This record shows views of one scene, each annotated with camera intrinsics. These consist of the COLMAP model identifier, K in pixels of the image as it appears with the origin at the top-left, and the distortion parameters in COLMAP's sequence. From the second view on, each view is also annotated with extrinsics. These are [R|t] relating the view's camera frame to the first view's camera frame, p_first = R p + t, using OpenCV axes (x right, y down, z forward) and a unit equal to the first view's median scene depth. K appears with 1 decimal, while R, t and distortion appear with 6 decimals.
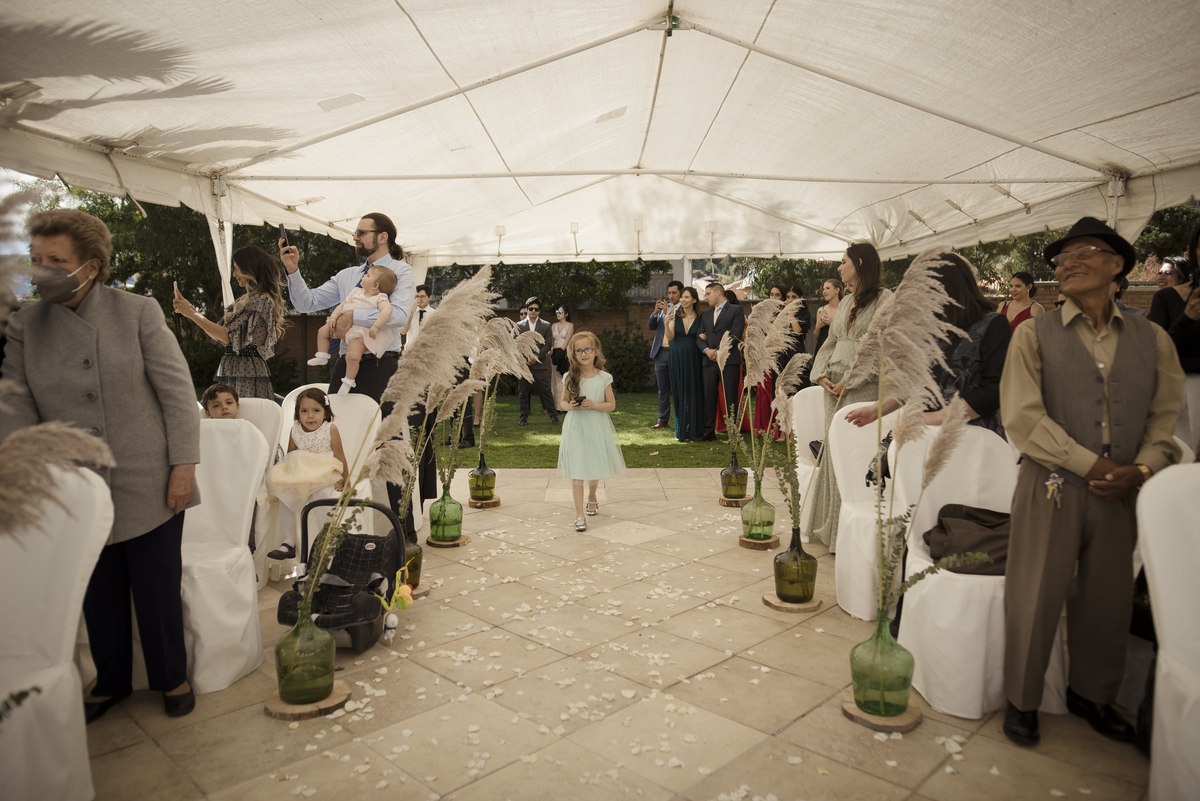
lens RADIAL K [[828.9, 0, 600.0], [0, 828.9, 400.5], [0, 0, 1]] dist [-0.043131, 0.039659]
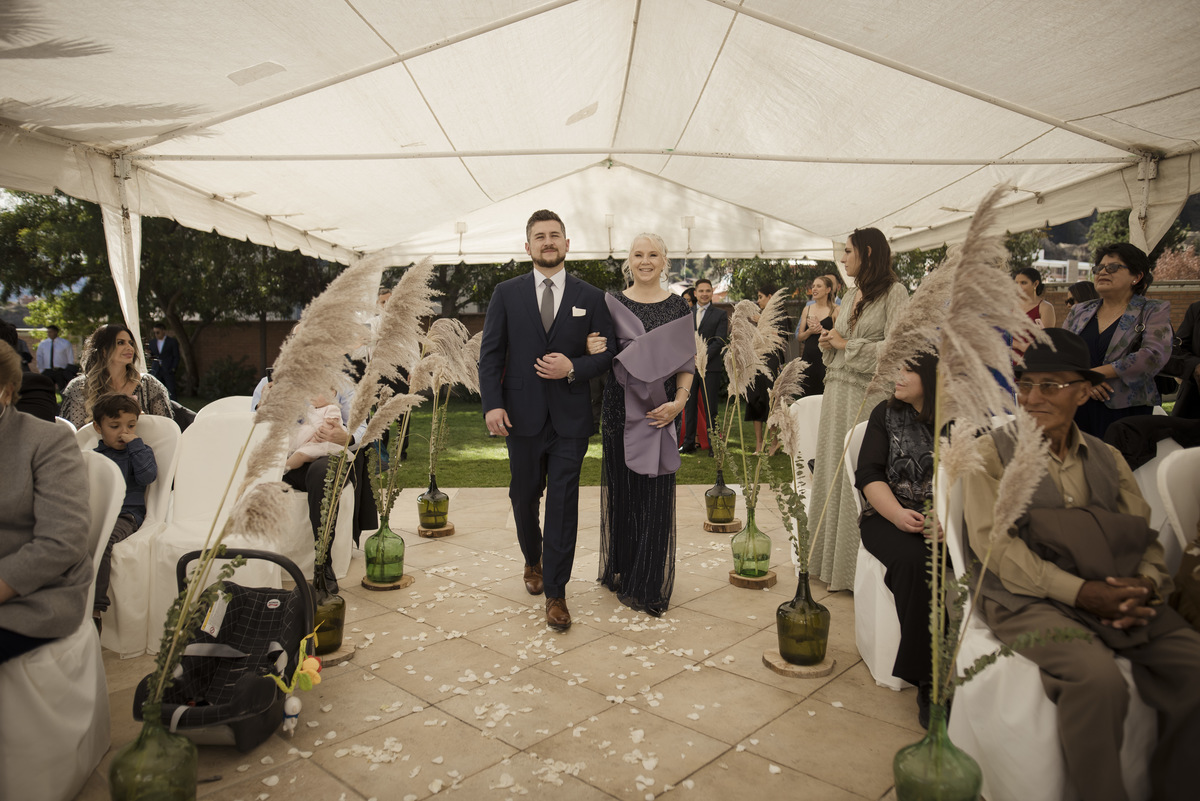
lens RADIAL K [[828.9, 0, 600.0], [0, 828.9, 400.5], [0, 0, 1]] dist [-0.043131, 0.039659]
pose [[0.999558, -0.007144, 0.028846, 0.014331], [0.007329, 0.999953, -0.006337, -0.011480], [-0.028799, 0.006545, 0.999564, 0.191055]]
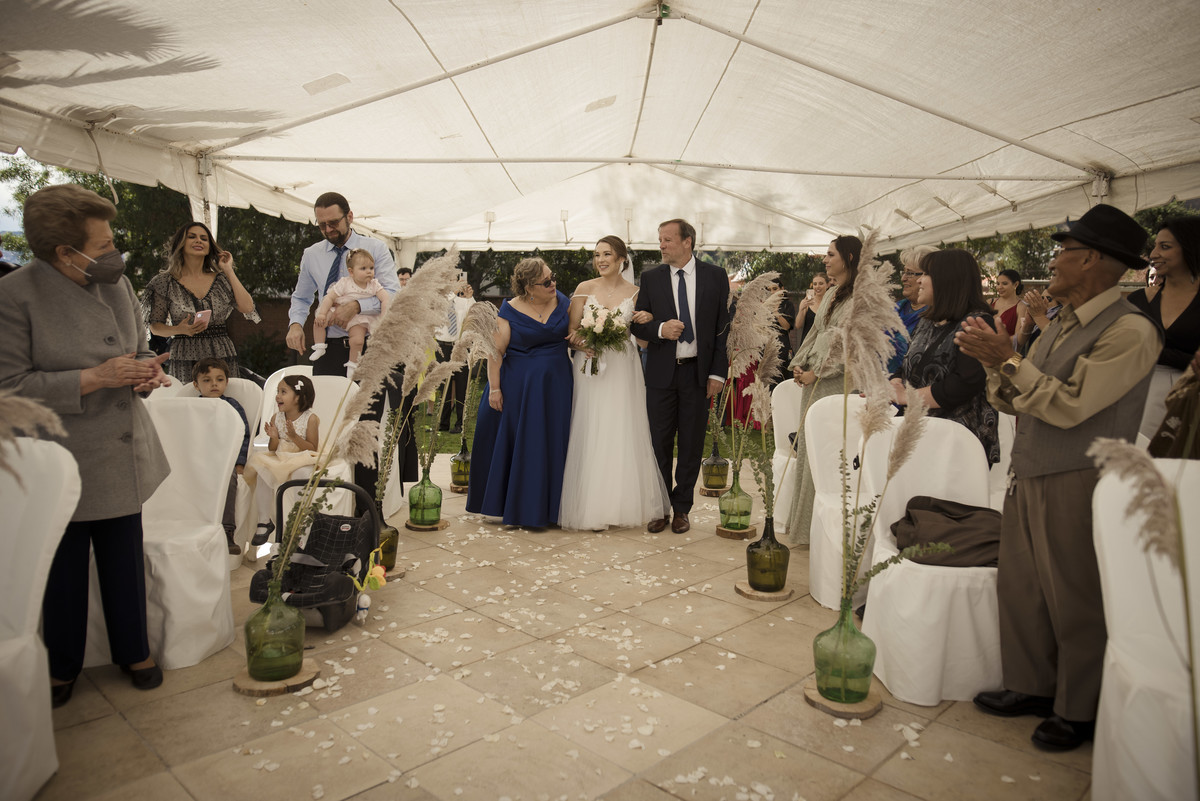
lens RADIAL K [[828.9, 0, 600.0], [0, 828.9, 400.5], [0, 0, 1]] dist [-0.043131, 0.039659]
pose [[0.999758, 0.020217, 0.008671, 0.019055], [-0.020324, 0.999717, 0.012330, 0.003180], [-0.008420, -0.012503, 0.999886, -0.005587]]
